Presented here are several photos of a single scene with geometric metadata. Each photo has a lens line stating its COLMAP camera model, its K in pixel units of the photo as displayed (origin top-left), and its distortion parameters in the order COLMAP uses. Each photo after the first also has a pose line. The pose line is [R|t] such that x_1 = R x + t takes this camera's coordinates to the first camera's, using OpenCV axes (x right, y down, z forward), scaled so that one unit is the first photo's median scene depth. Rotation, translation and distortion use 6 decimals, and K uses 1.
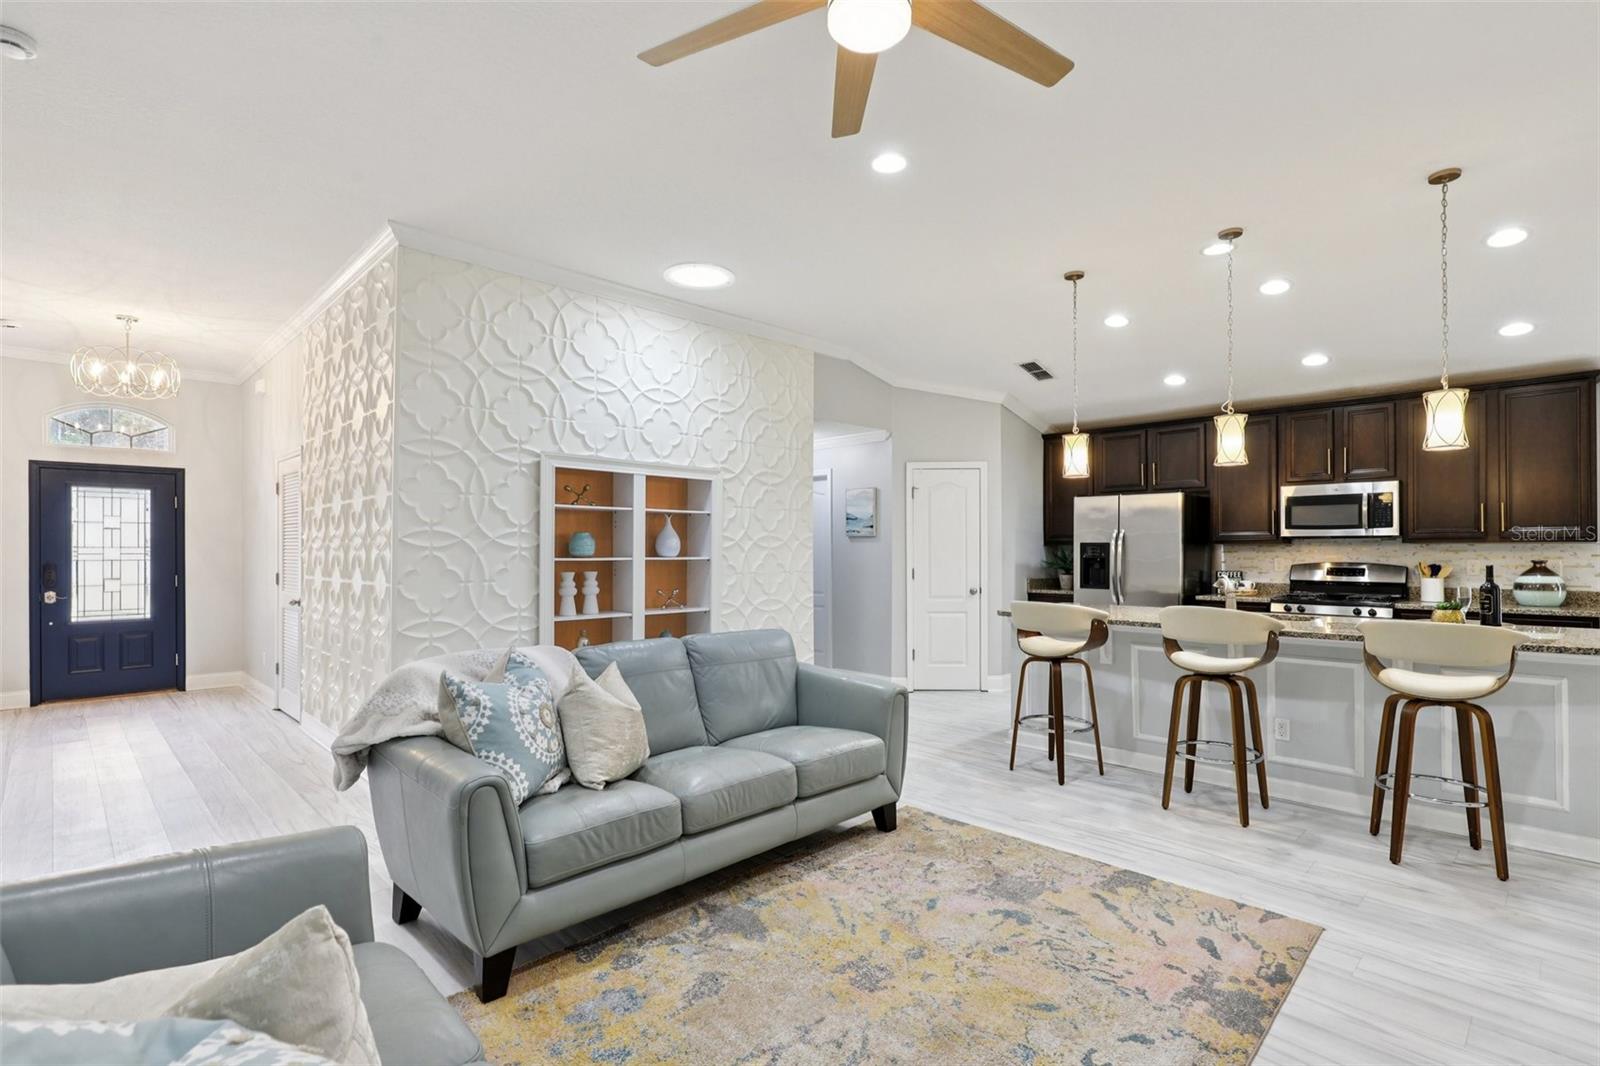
lens RADIAL K [[764.5, 0, 802.8], [0, 764.5, 548.4], [0, 0, 1]] dist [0.001436, -0.000598]
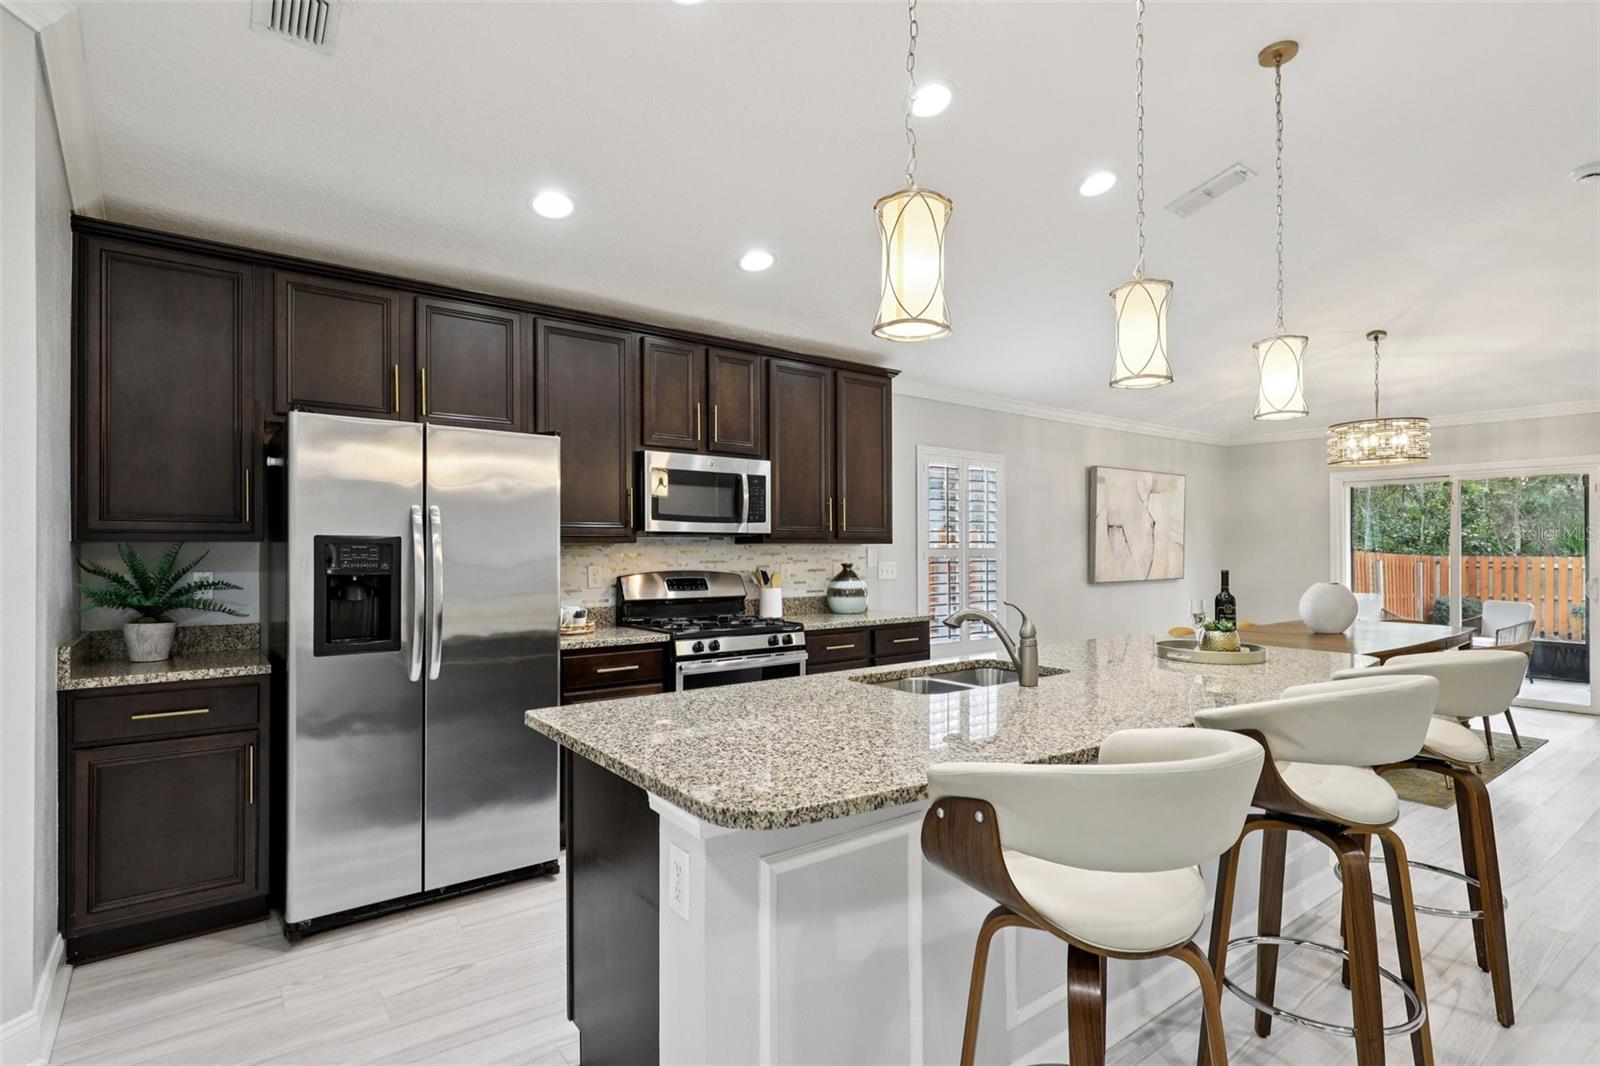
lens RADIAL K [[784.4, 0, 802.8], [0, 784.4, 544.6], [0, 0, 1]] dist [-0.000654, -0.000682]
pose [[0.125425, 0.008272, 0.992069, 0.014939], [0.000480, 0.999965, -0.008398, 0.000503], [-0.992103, 0.001529, 0.125417, 0.930339]]
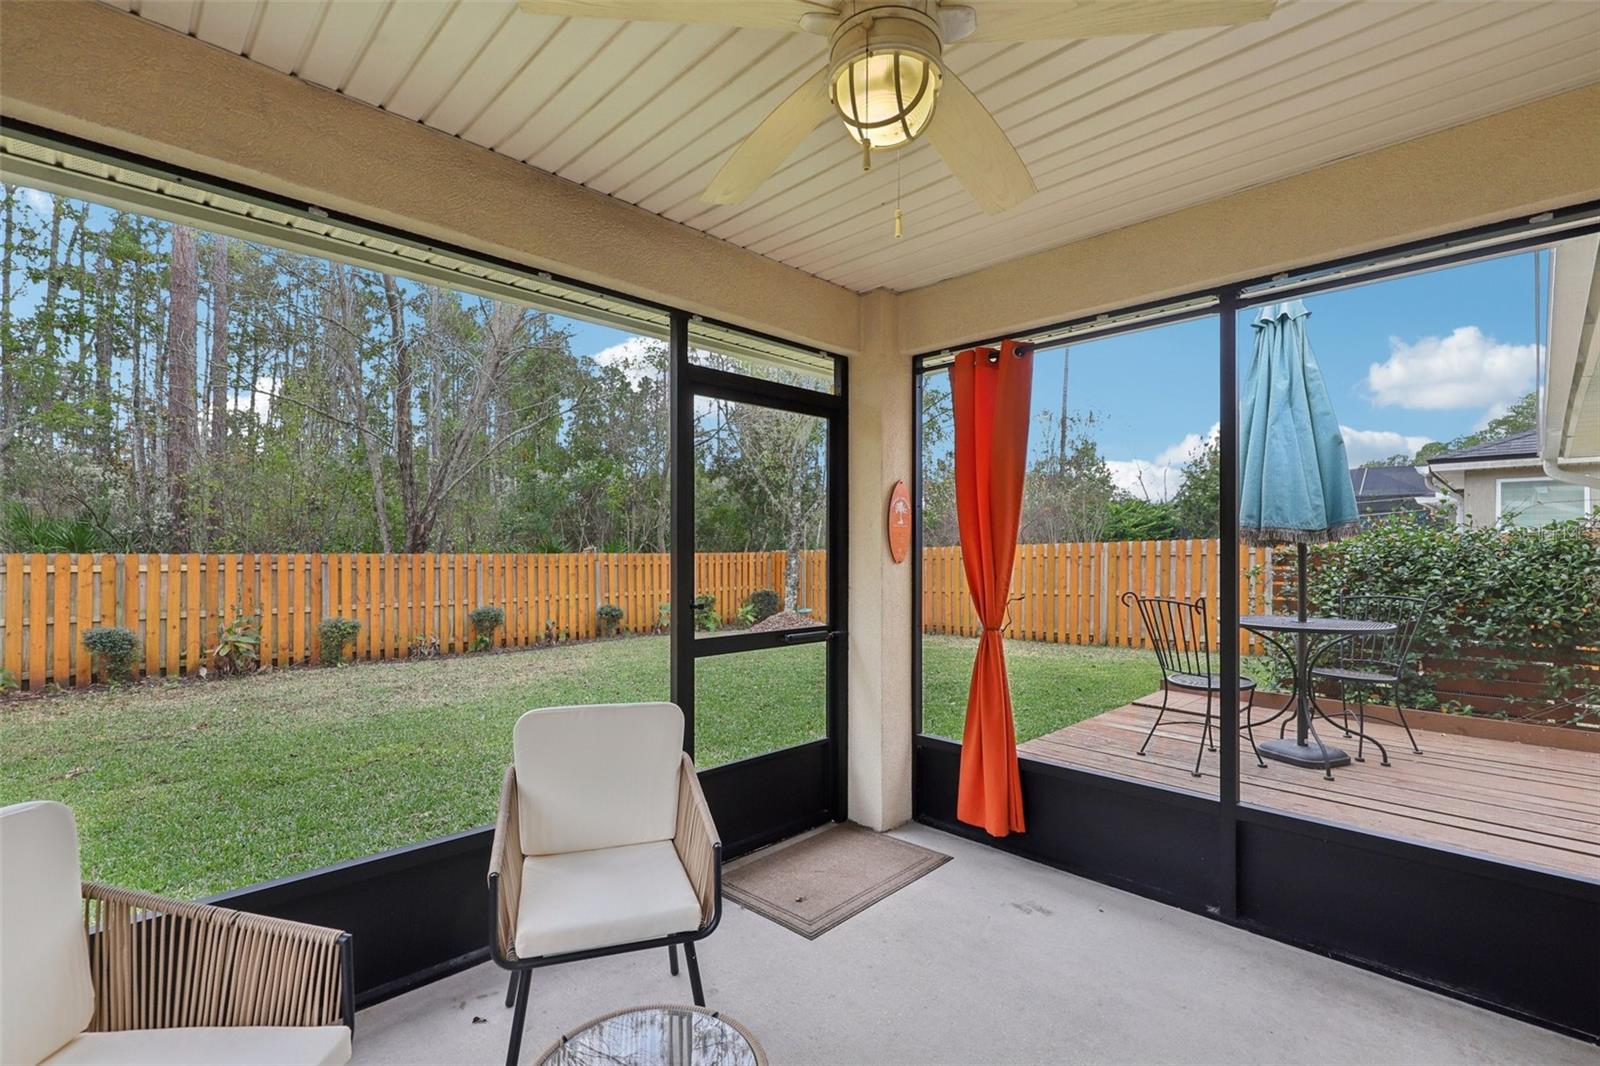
lens RADIAL K [[723.5, 0, 805.0], [0, 723.5, 547.7], [0, 0, 1]] dist [-0.004564, 0.000009]
pose [[-0.999969, 0.001154, -0.007745, 1.736498], [0.001176, 0.999995, -0.002778, 0.016586], [0.007741, -0.002787, -0.999966, 0.077660]]
